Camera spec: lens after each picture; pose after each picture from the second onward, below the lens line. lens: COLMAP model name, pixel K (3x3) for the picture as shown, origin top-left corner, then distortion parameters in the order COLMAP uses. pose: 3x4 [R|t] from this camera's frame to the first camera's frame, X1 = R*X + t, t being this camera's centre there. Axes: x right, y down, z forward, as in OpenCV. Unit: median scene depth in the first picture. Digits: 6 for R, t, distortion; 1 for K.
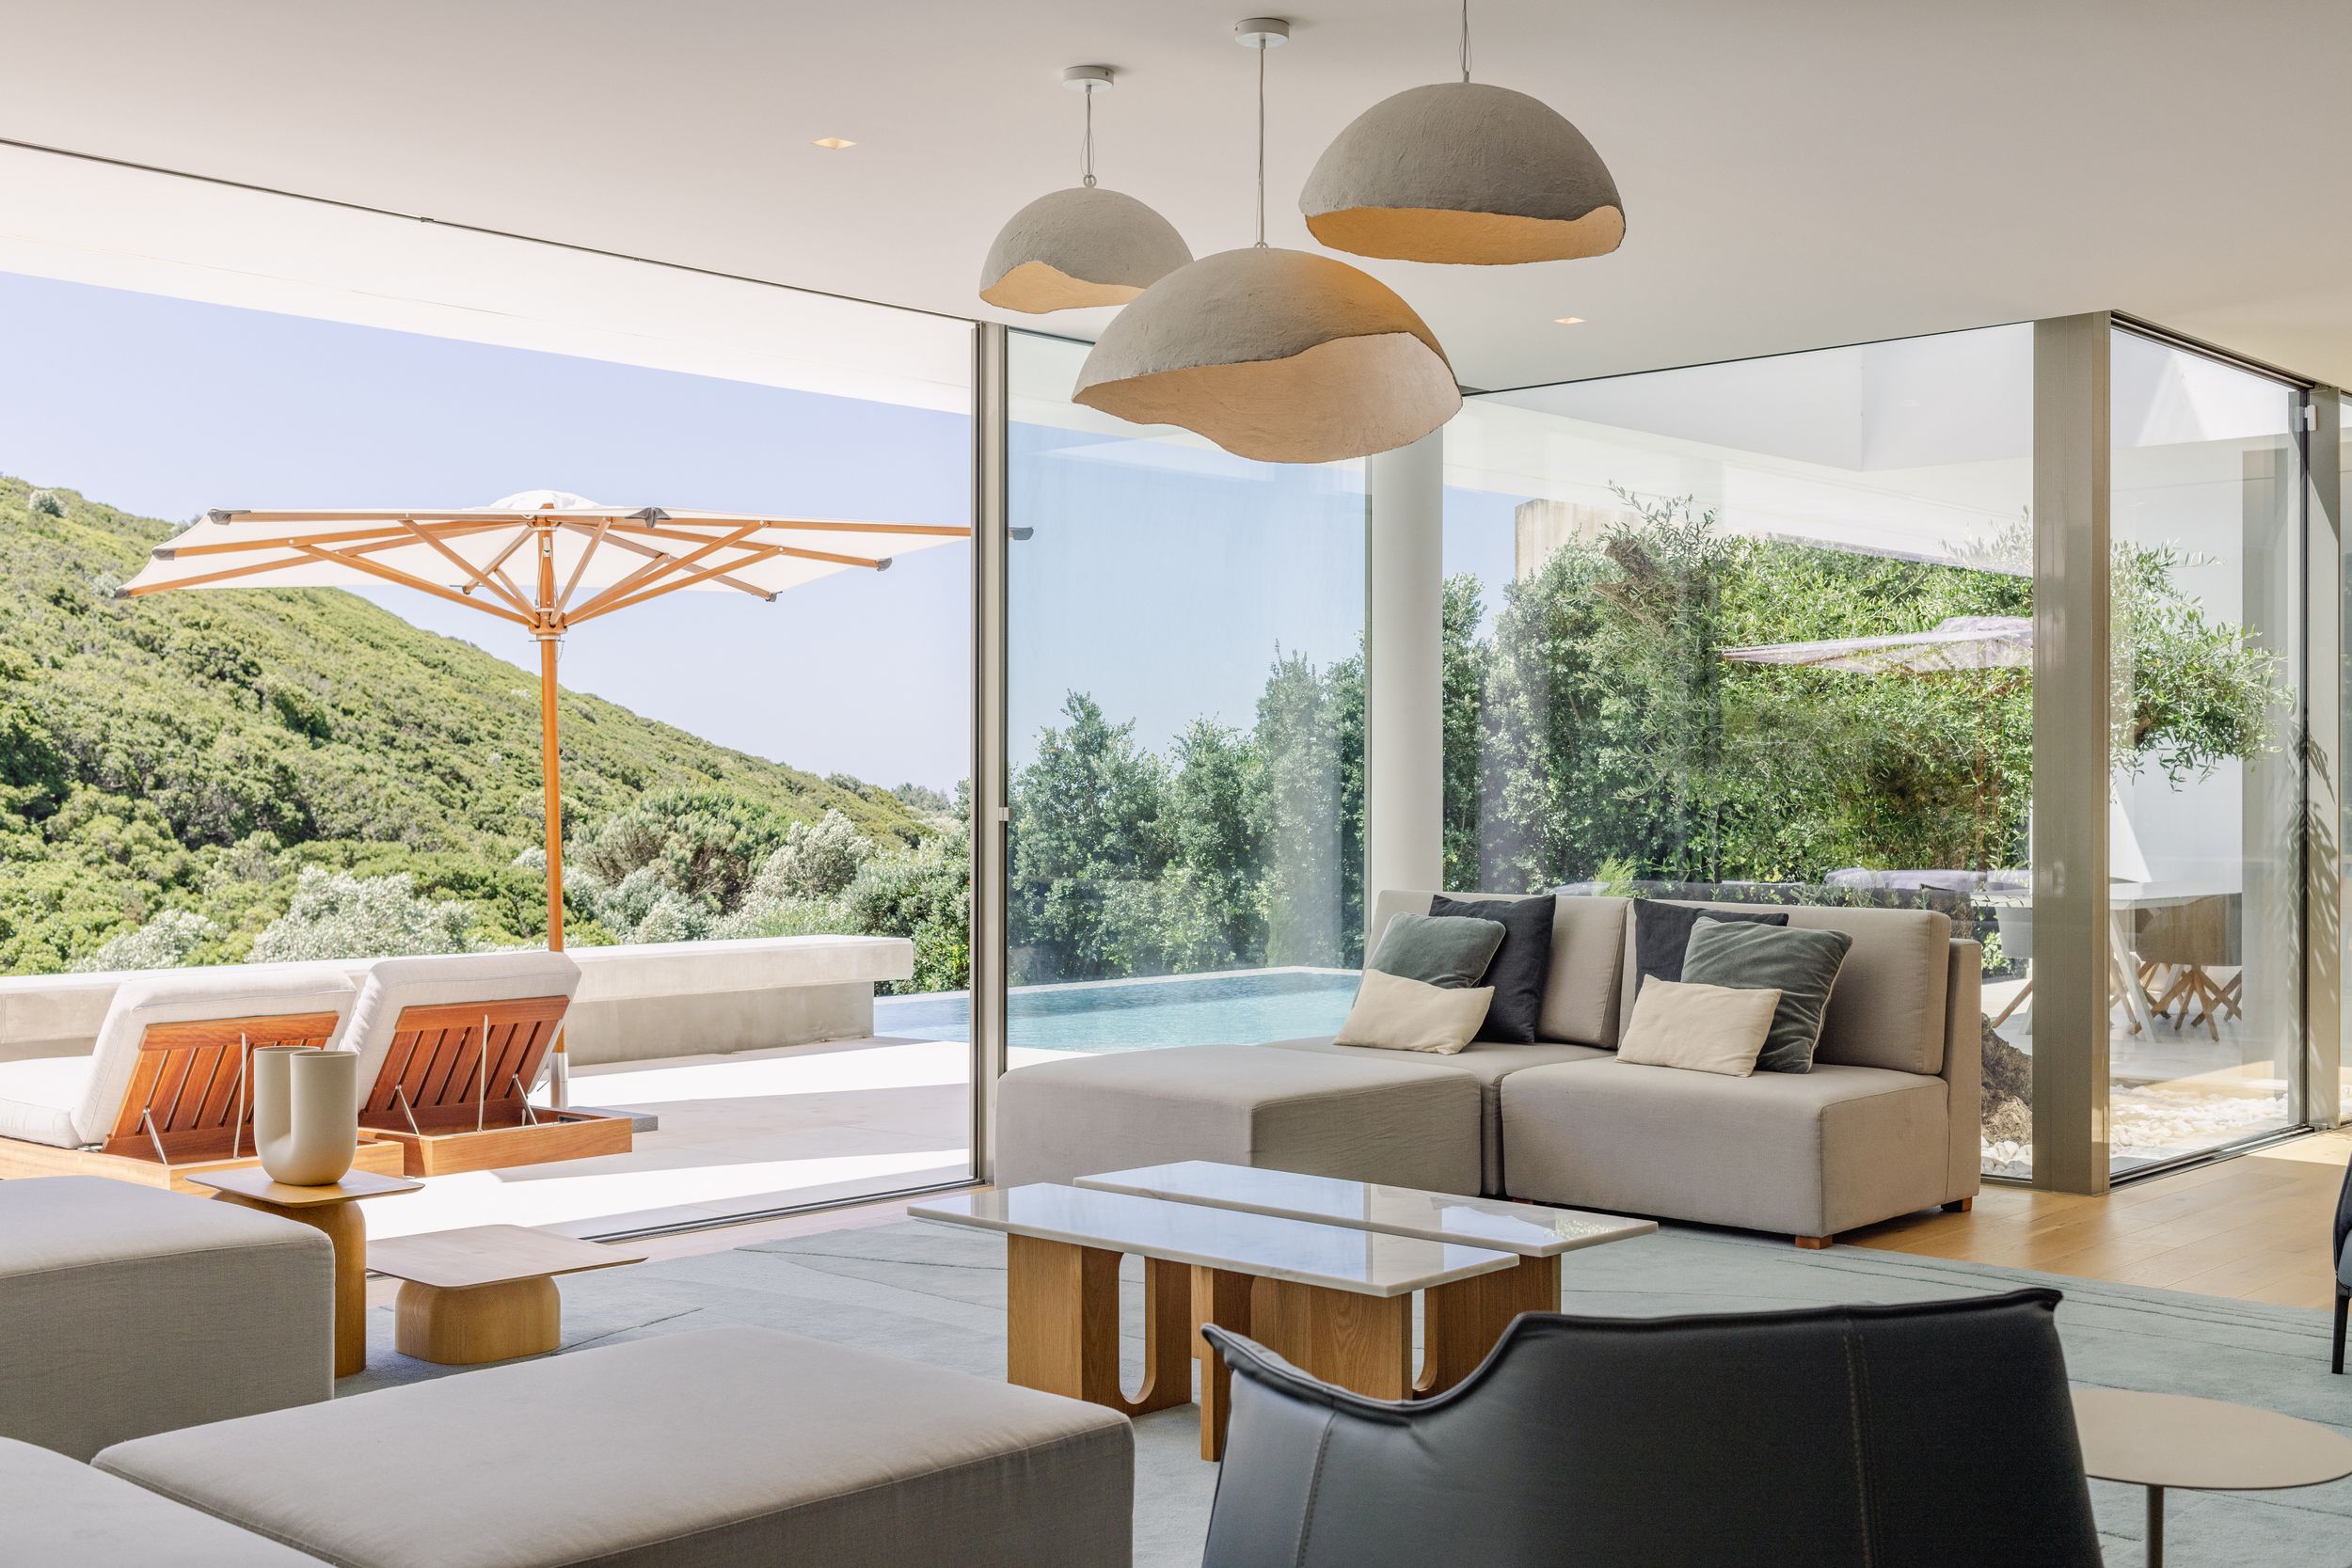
lens RADIAL K [[2554.4, 0, 1171.9], [0, 2554.4, 774.5], [0, 0, 1]] dist [0.018521, 0.000000]
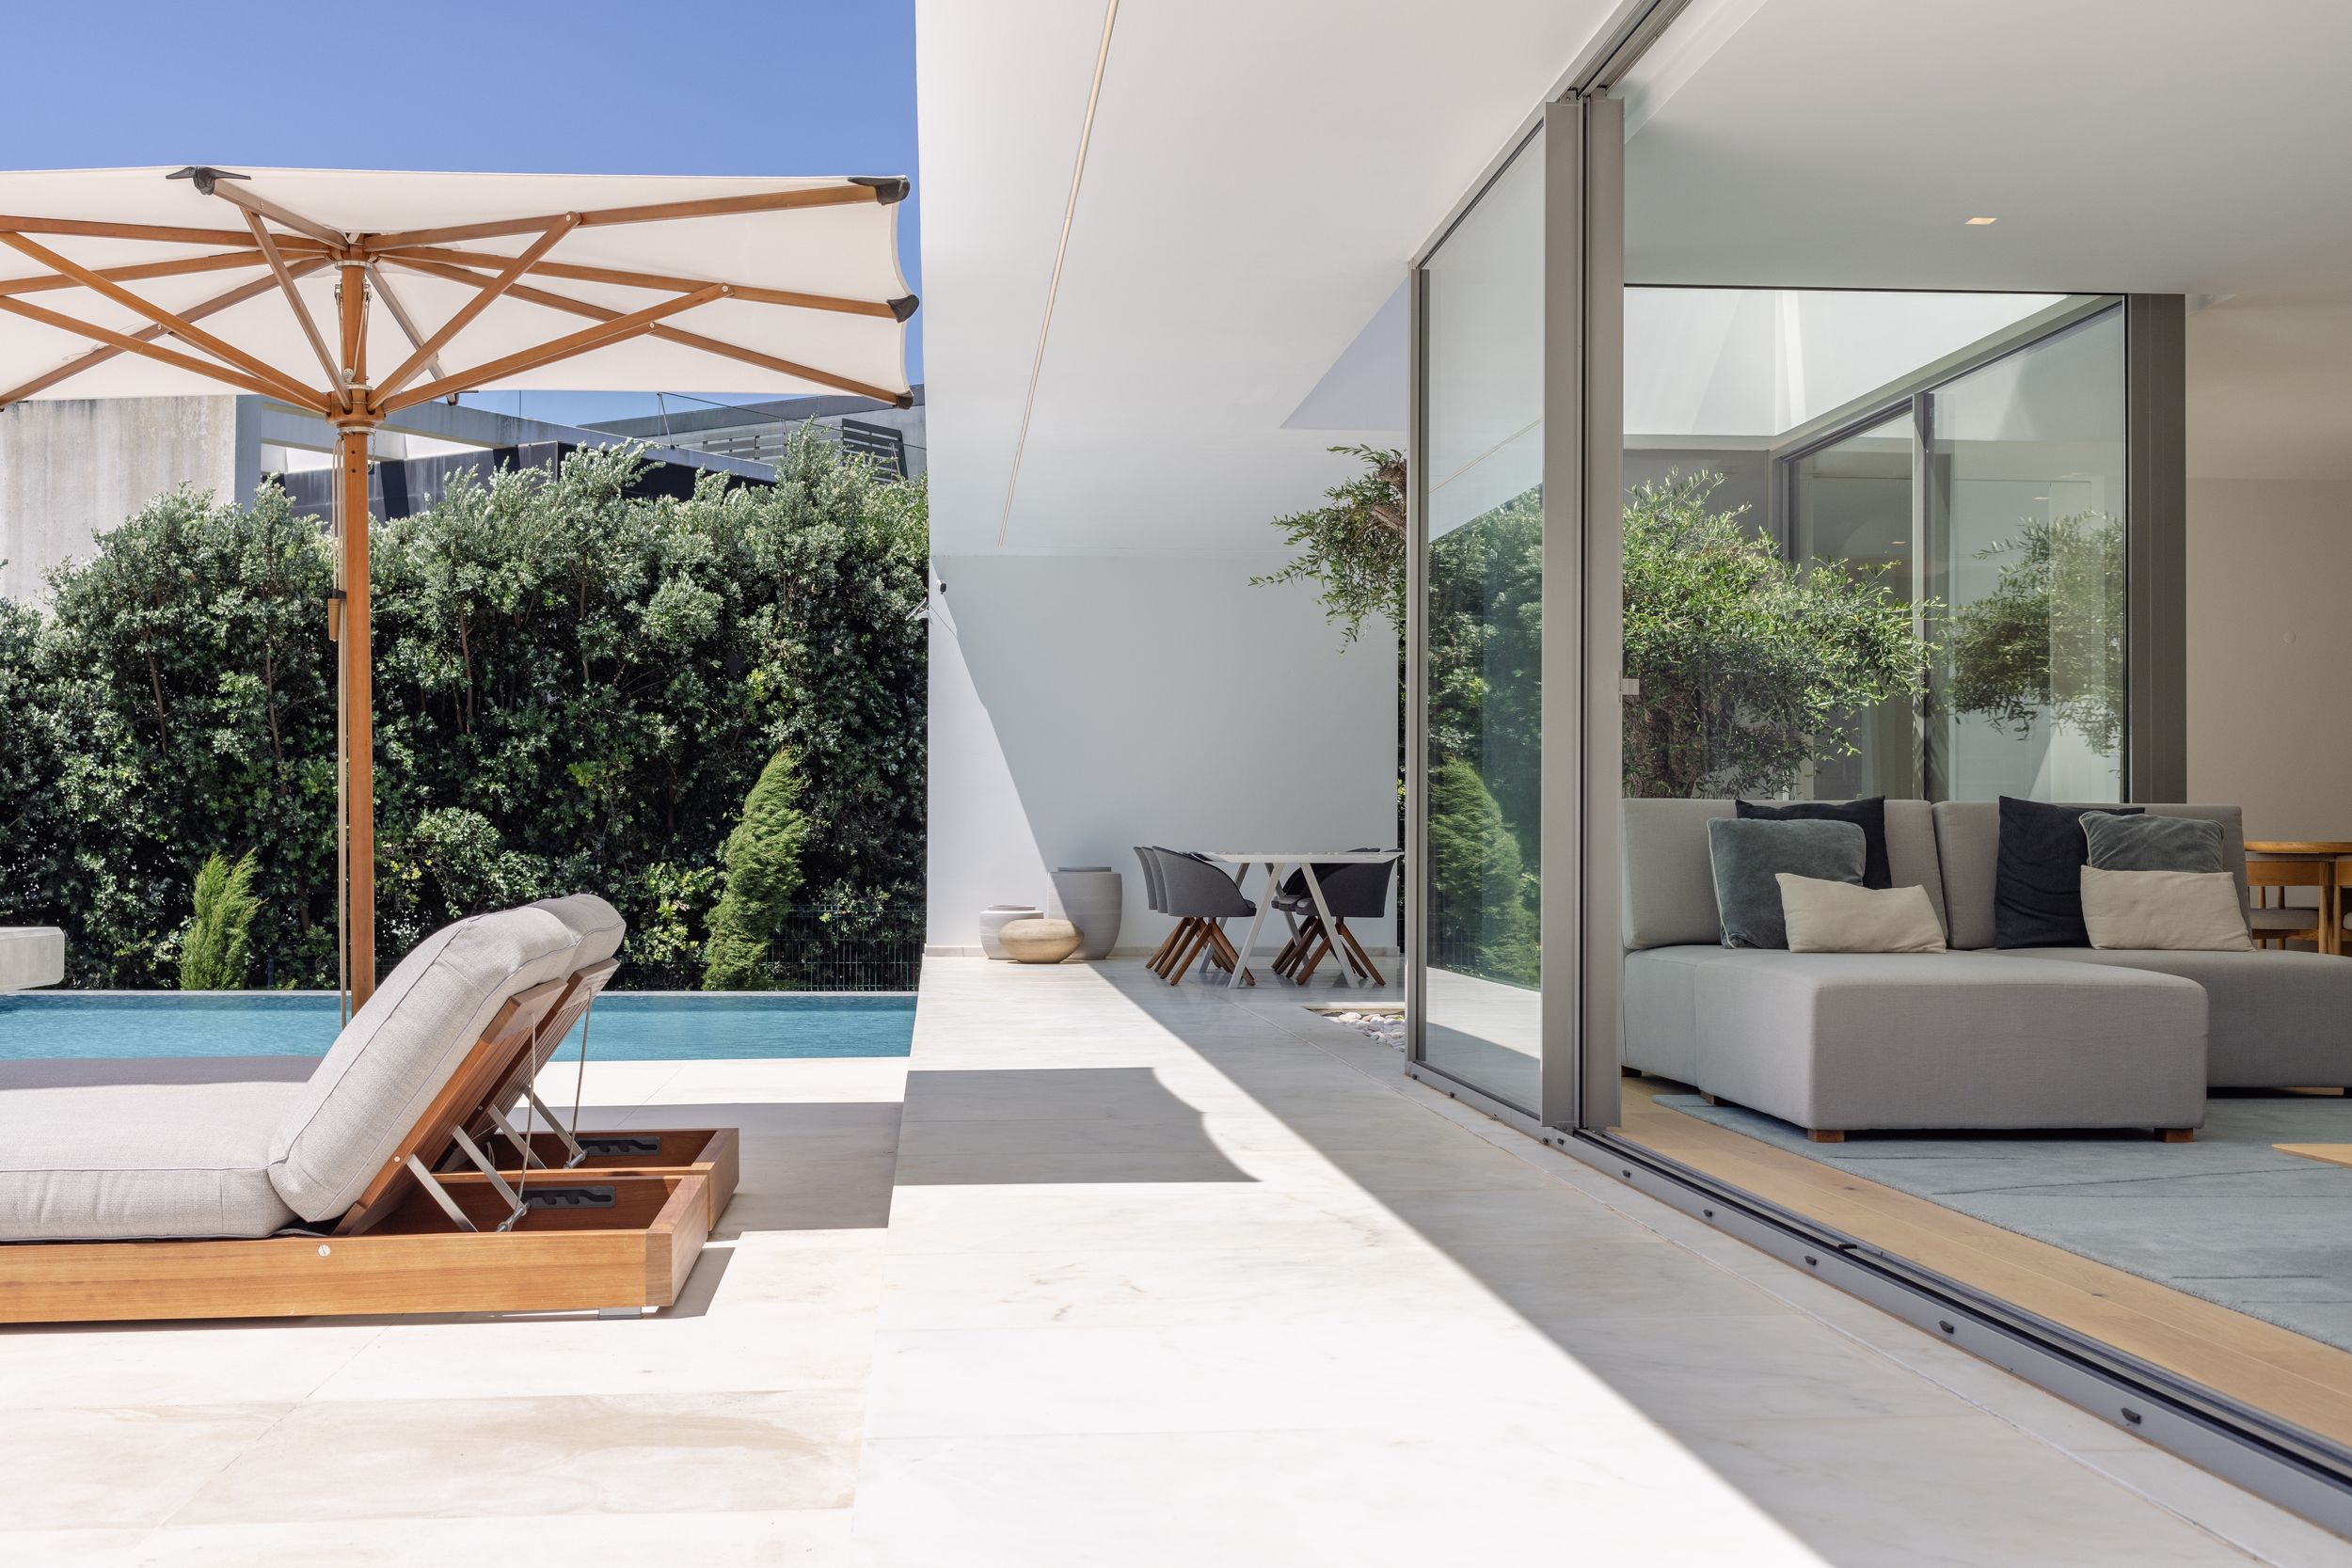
lens RADIAL K [[2554.4, 0, 1175.4], [0, 2554.4, 785.4], [0, 0, 1]] dist [0.018521, 0.000000]
pose [[0.680893, 0.018501, 0.732149, -0.342417], [-0.008963, 0.999817, -0.016930, 0.027829], [-0.732328, 0.004965, 0.680934, 0.235429]]
